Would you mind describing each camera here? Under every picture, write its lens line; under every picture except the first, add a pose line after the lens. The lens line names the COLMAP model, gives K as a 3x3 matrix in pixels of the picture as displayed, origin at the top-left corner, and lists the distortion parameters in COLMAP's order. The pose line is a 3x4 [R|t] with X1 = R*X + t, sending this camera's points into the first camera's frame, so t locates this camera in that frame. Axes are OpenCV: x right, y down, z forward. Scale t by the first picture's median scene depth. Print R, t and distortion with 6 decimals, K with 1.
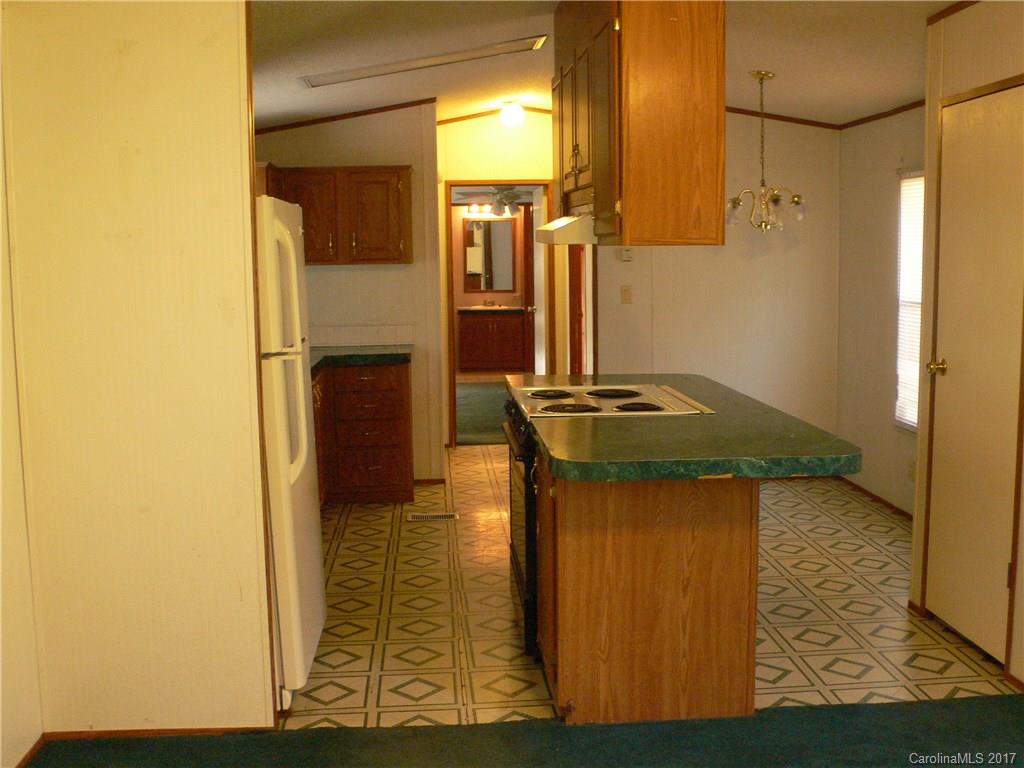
lens RADIAL K [[1072.5, 0, 509.0], [0, 1072.5, 365.9], [0, 0, 1]] dist [-0.109294, 0.106541]
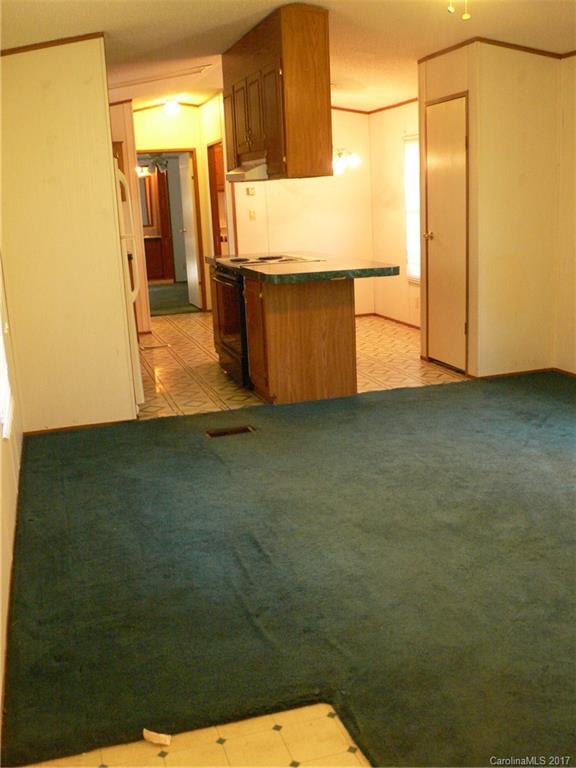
lens RADIAL K [[804.4, 0, 288.0], [0, 804.4, 384.0], [0, 0, 1]] dist [-0.109294, 0.106541]
pose [[0.974378, -0.082923, 0.209070, -0.241907], [0.058344, 0.990923, 0.121113, 0.096523], [-0.217216, -0.105812, 0.970372, -0.551048]]
